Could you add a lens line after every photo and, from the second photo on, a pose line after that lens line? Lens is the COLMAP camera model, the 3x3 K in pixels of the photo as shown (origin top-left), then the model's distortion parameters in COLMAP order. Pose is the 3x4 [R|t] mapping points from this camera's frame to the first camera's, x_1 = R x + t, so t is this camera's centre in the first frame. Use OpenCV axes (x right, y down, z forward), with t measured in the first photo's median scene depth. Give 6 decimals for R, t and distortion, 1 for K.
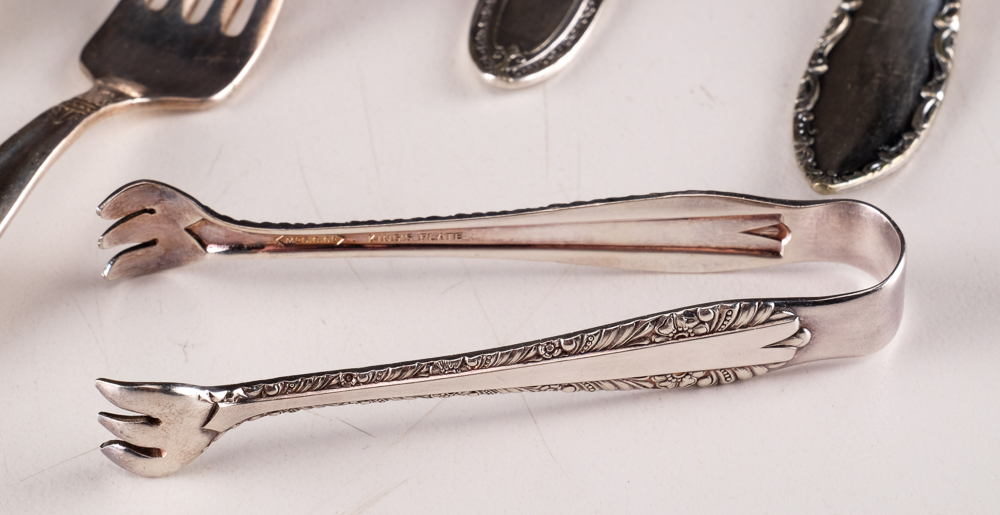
lens RADIAL K [[3935.8, 0, 496.4], [0, 3935.8, 258.5], [0, 0, 1]] dist [-0.584778, 0.000000]
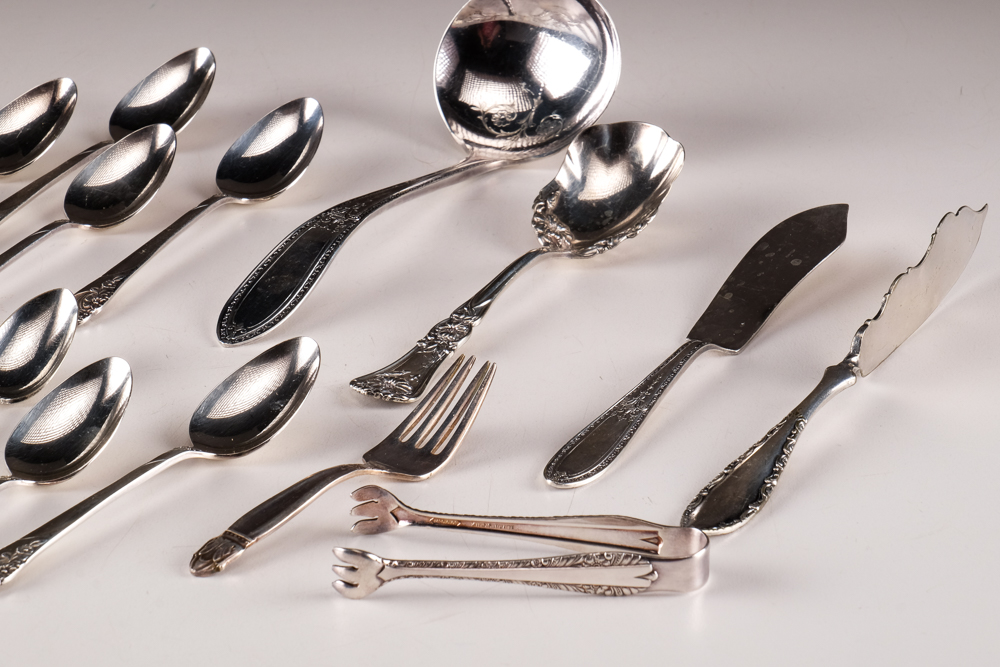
lens RADIAL K [[3615.9, 0, 498.8], [0, 3615.9, 330.7], [0, 0, 1]] dist [-0.216544, 0.000000]
pose [[0.982083, 0.092291, -0.164300, 0.304844], [-0.134921, 0.953040, -0.271128, 0.438330], [0.131562, 0.288437, 0.948417, -0.944838]]
